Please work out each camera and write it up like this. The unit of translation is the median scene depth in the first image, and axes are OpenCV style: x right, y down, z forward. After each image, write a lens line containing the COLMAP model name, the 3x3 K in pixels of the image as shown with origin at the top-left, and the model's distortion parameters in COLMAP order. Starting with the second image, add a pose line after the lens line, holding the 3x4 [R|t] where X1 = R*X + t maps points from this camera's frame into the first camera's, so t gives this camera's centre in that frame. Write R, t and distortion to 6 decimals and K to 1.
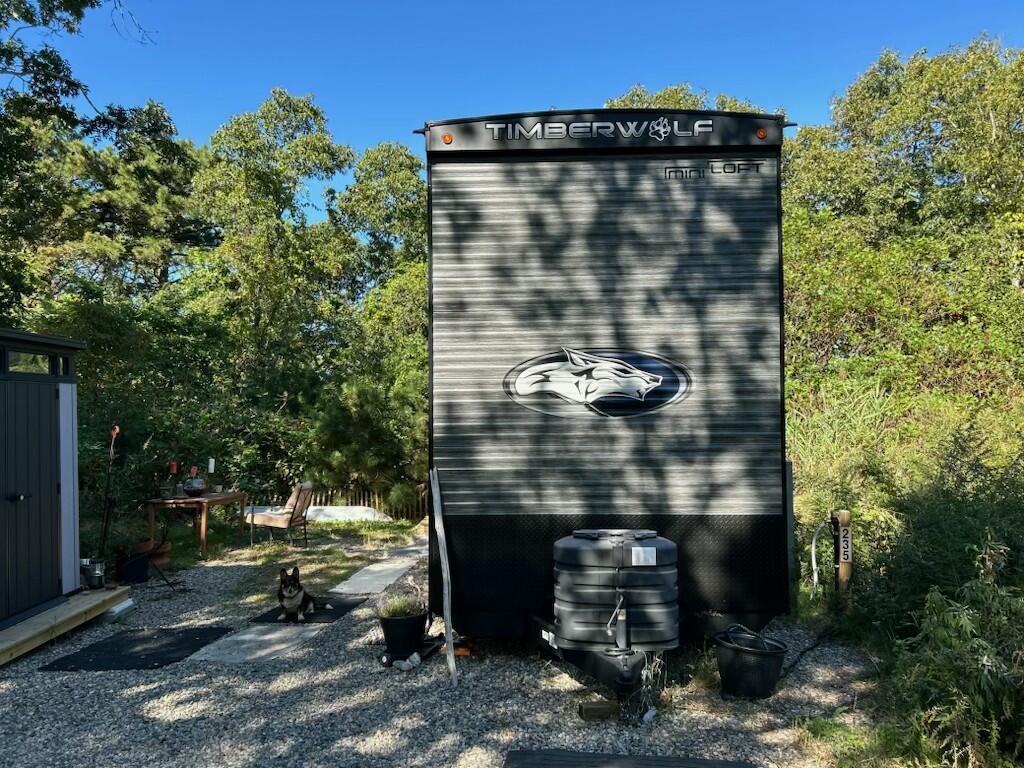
lens RADIAL K [[769.7, 0, 516.5], [0, 769.7, 388.7], [0, 0, 1]] dist [0.051537, -0.055771]
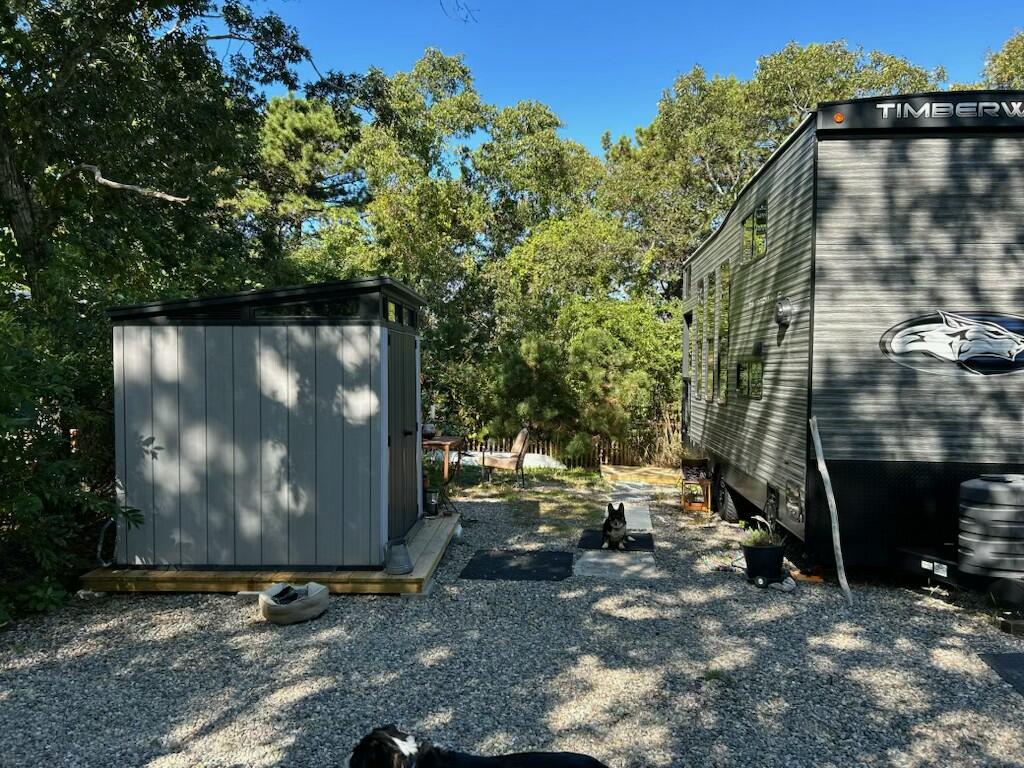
lens RADIAL K [[769.7, 0, 514.1], [0, 769.7, 392.2], [0, 0, 1]] dist [0.051537, -0.055771]
pose [[0.998075, 0.022071, -0.057966, -0.477831], [-0.018491, 0.997930, 0.061587, 0.005568], [0.059206, -0.060397, 0.996417, -0.150058]]
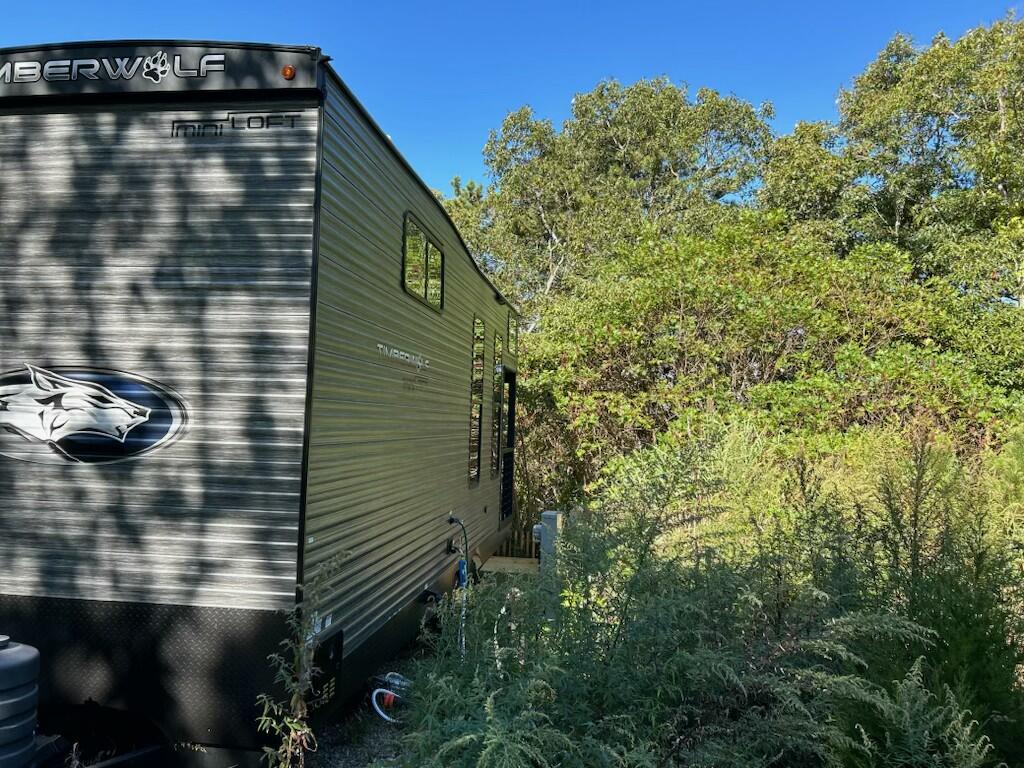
lens RADIAL K [[769.7, 0, 512.3], [0, 769.7, 385.9], [0, 0, 1]] dist [0.051537, -0.055771]
pose [[0.992831, 0.029691, -0.115777, 0.604450], [-0.031883, 0.999345, -0.017127, -0.035264], [0.115193, 0.020696, 0.993128, 0.318713]]
